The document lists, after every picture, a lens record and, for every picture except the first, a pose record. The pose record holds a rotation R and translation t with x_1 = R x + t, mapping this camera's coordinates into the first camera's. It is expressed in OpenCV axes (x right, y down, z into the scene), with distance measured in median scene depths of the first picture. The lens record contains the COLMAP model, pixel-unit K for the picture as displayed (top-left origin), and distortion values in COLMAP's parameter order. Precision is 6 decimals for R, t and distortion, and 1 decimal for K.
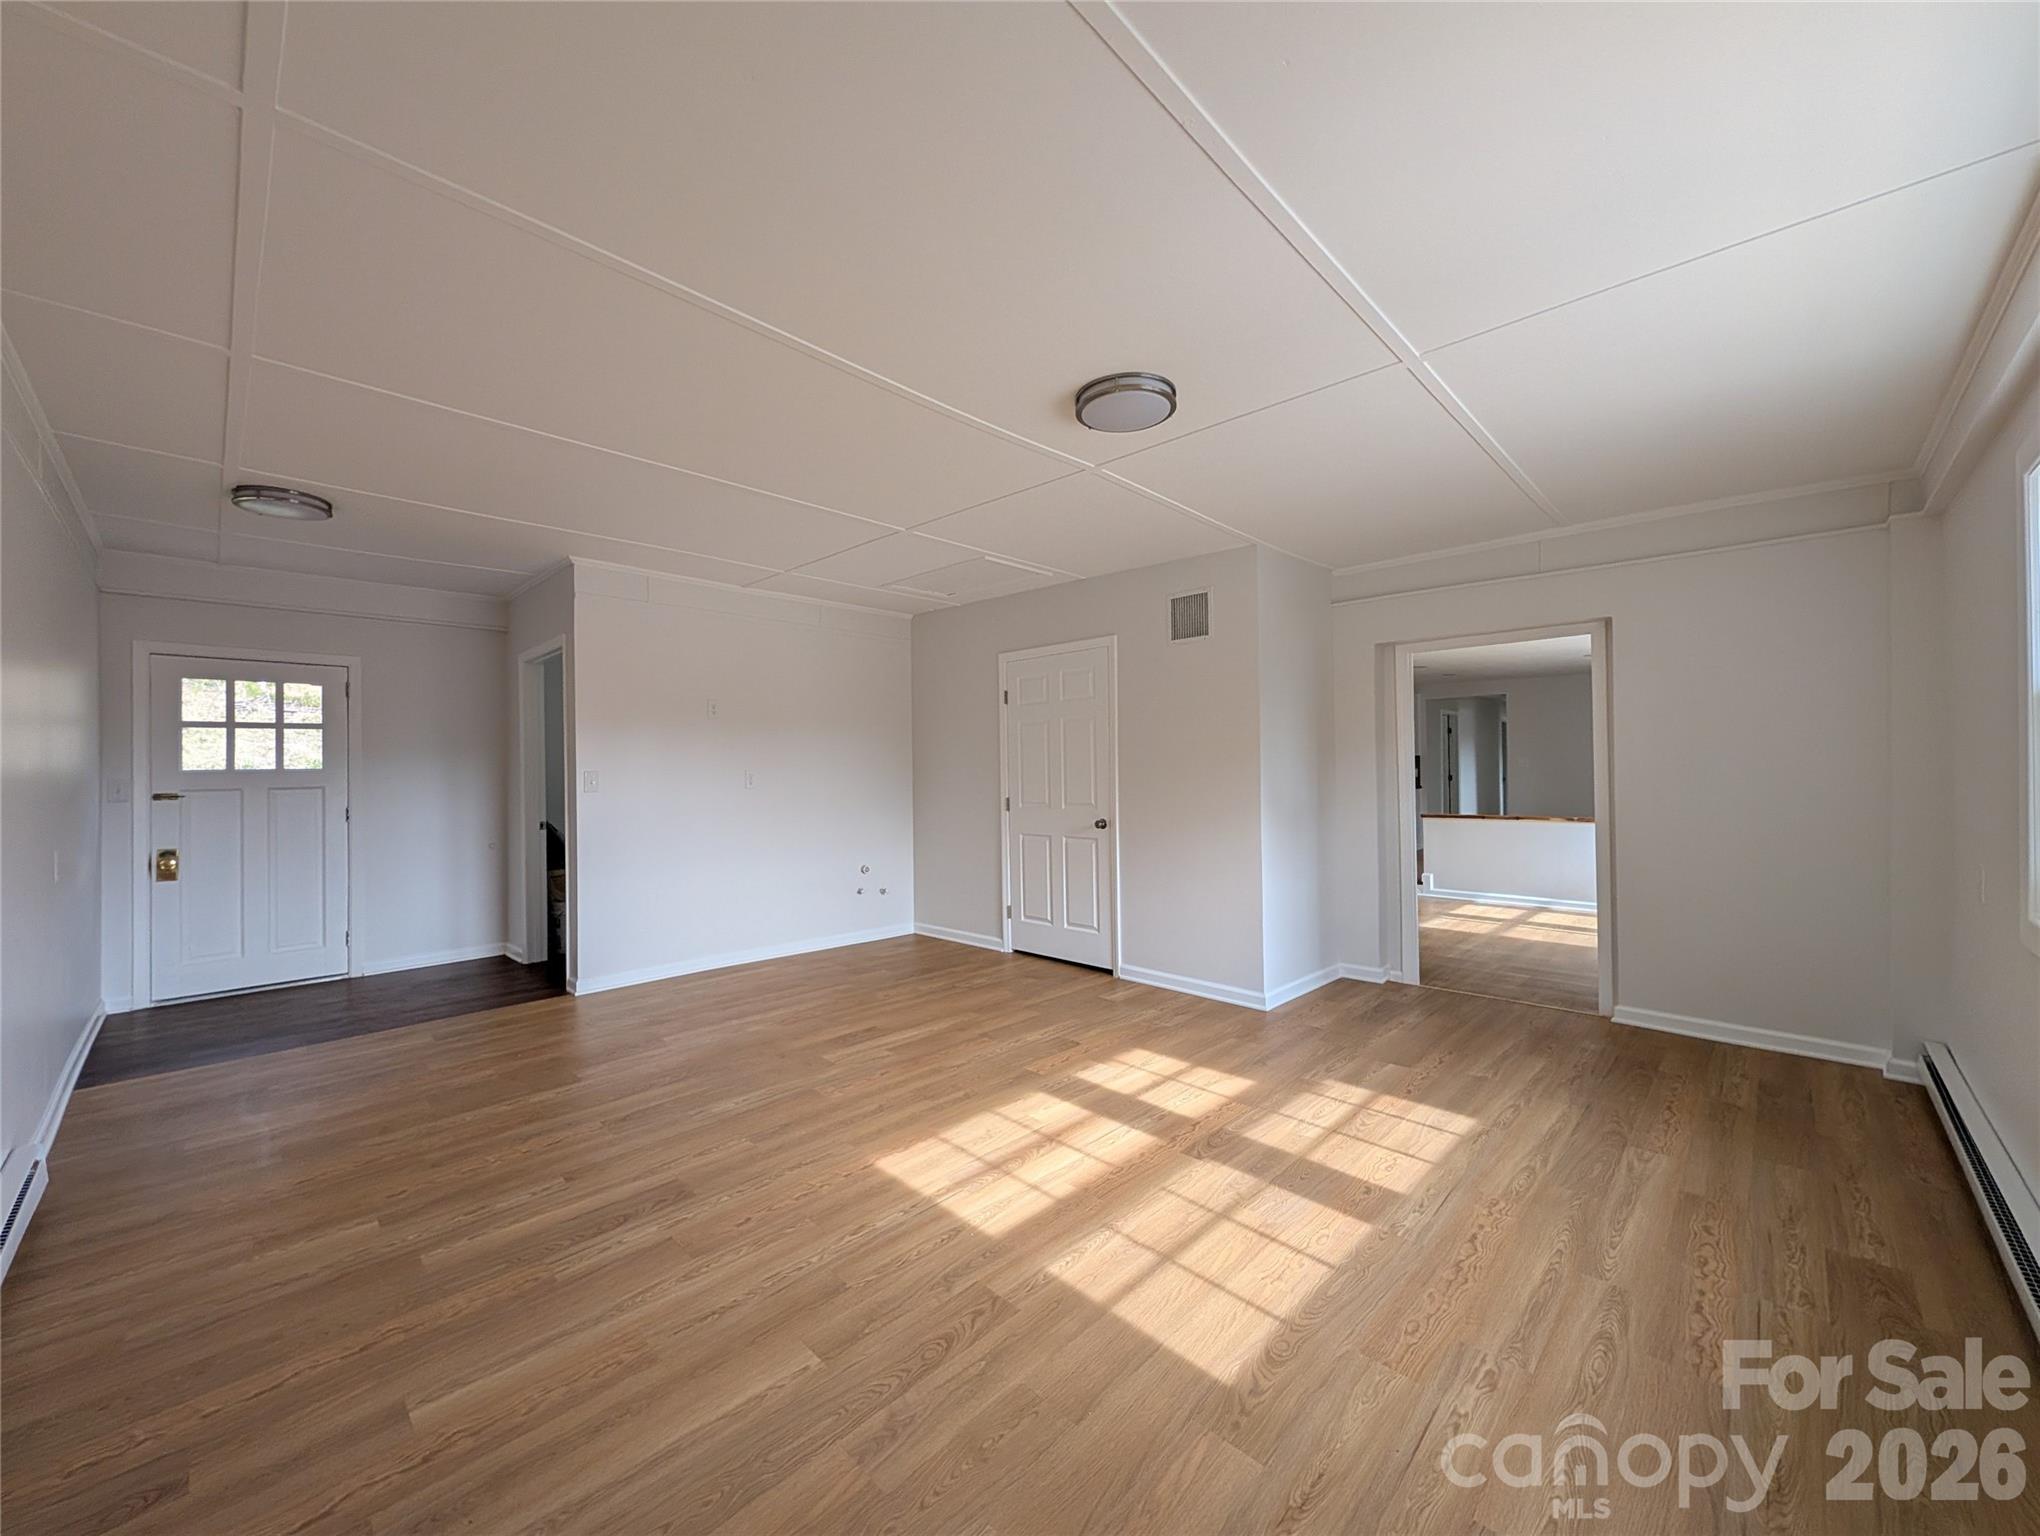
lens RADIAL K [[791.9, 0, 1018.9], [0, 791.9, 774.7], [0, 0, 1]] dist [0.001577, -0.000120]
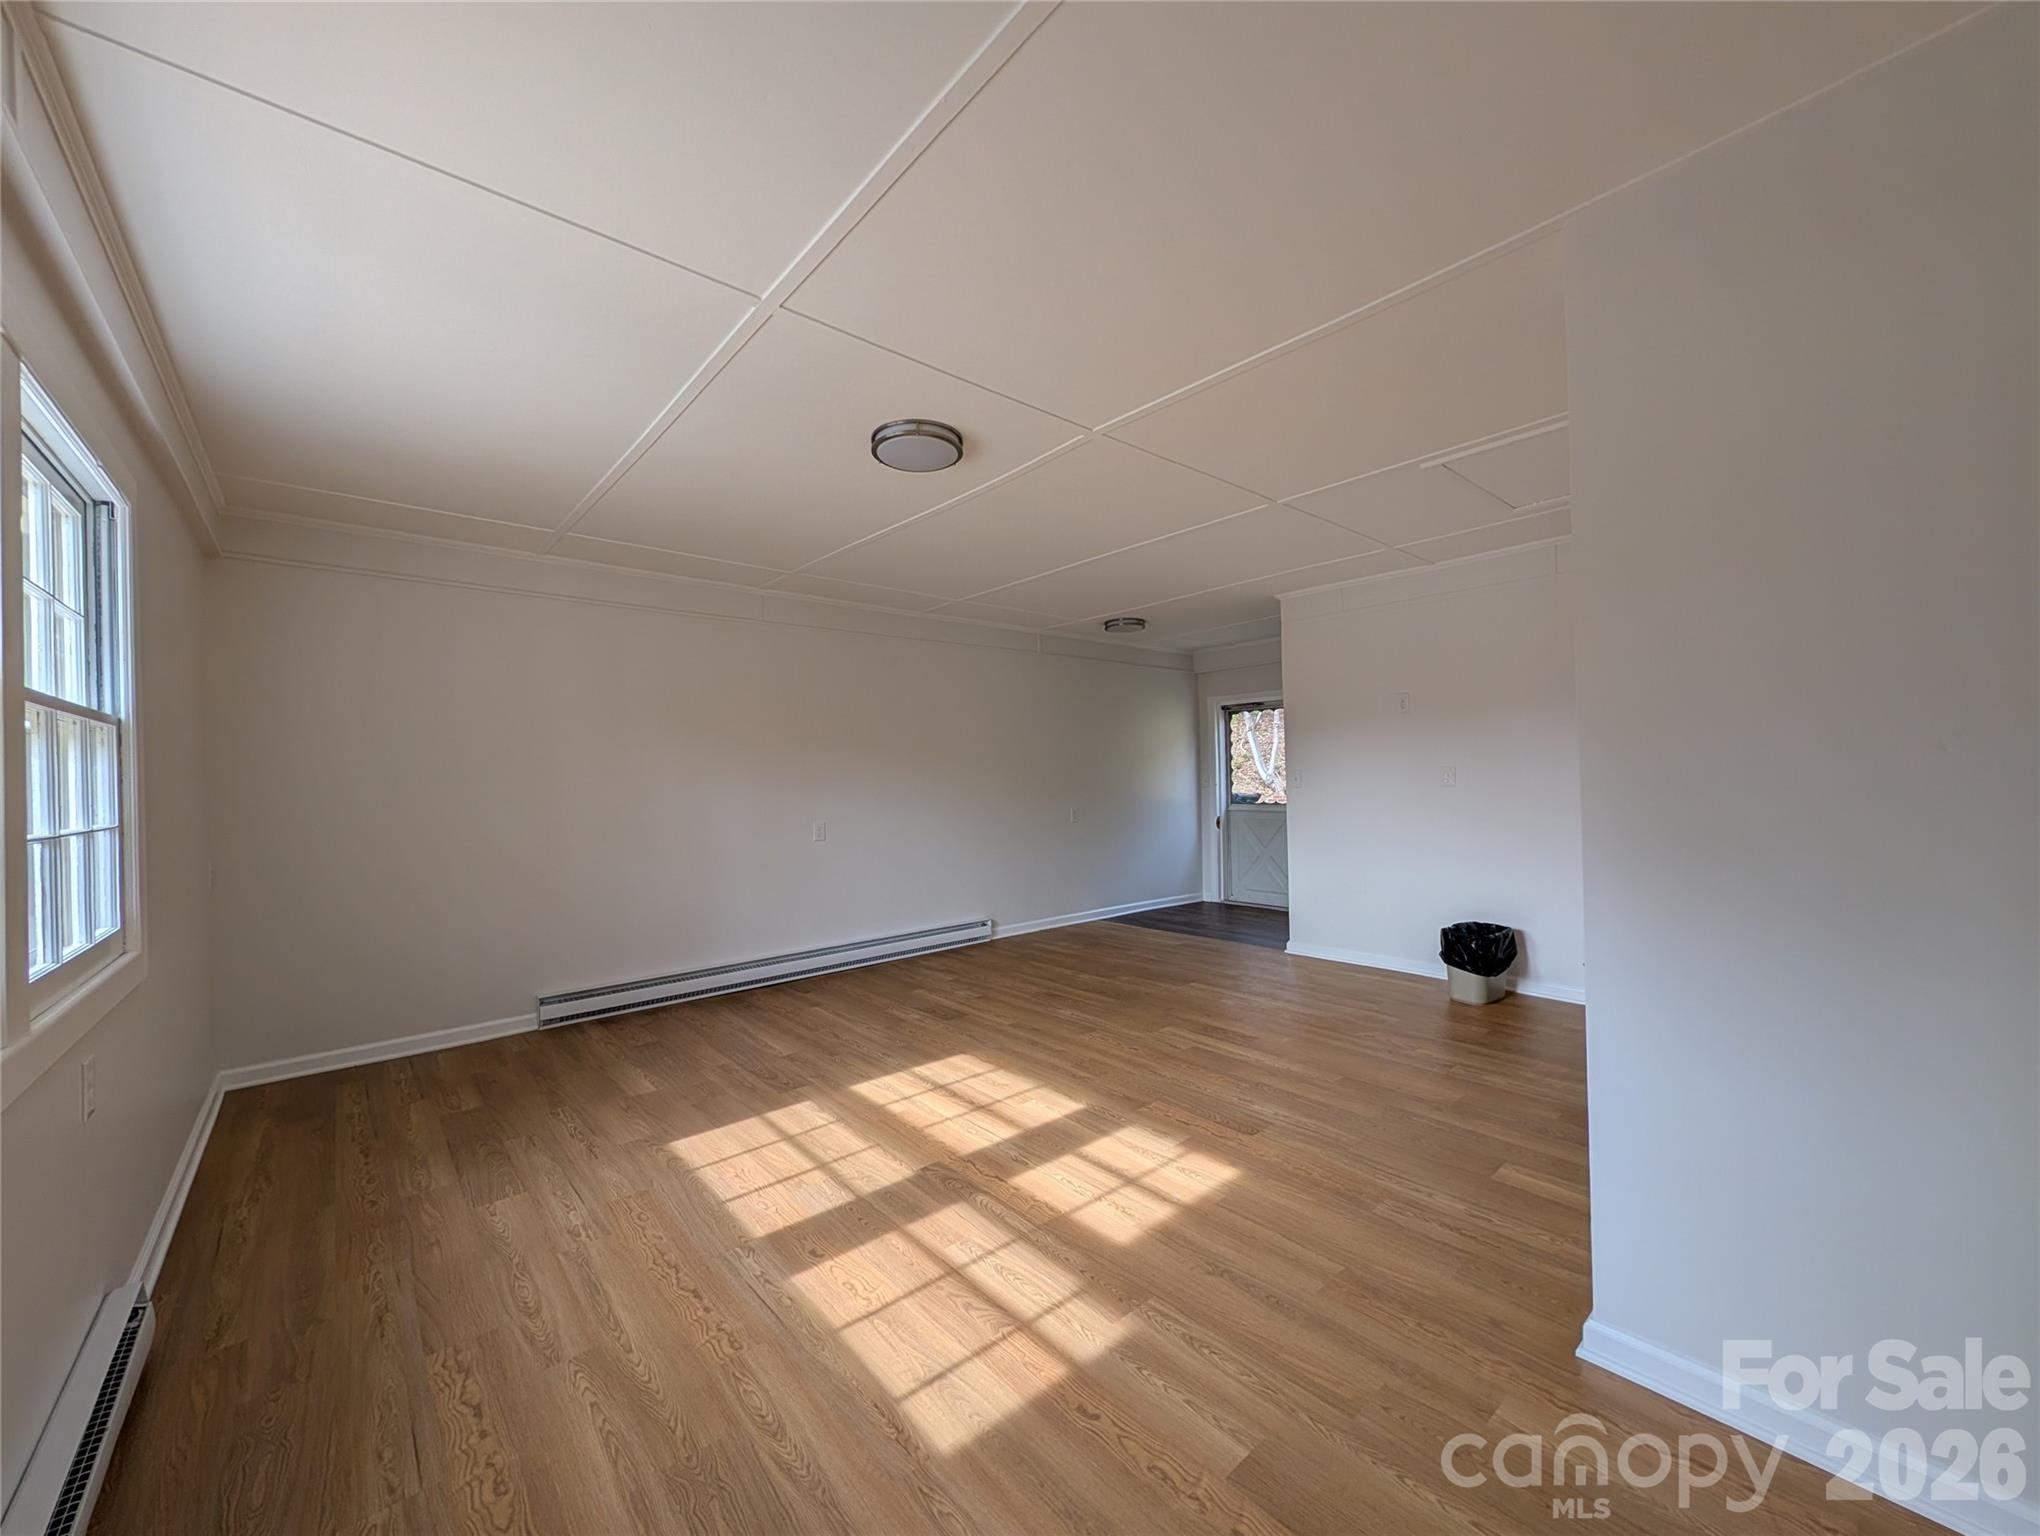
lens RADIAL K [[791.9, 0, 1019.1], [0, 791.9, 768.0], [0, 0, 1]] dist [0.001577, -0.000120]
pose [[-0.091401, 0.000449, -0.995814, 1.232973], [0.017239, 0.999851, -0.001131, -0.020153], [0.995665, -0.017270, -0.091395, 1.241795]]
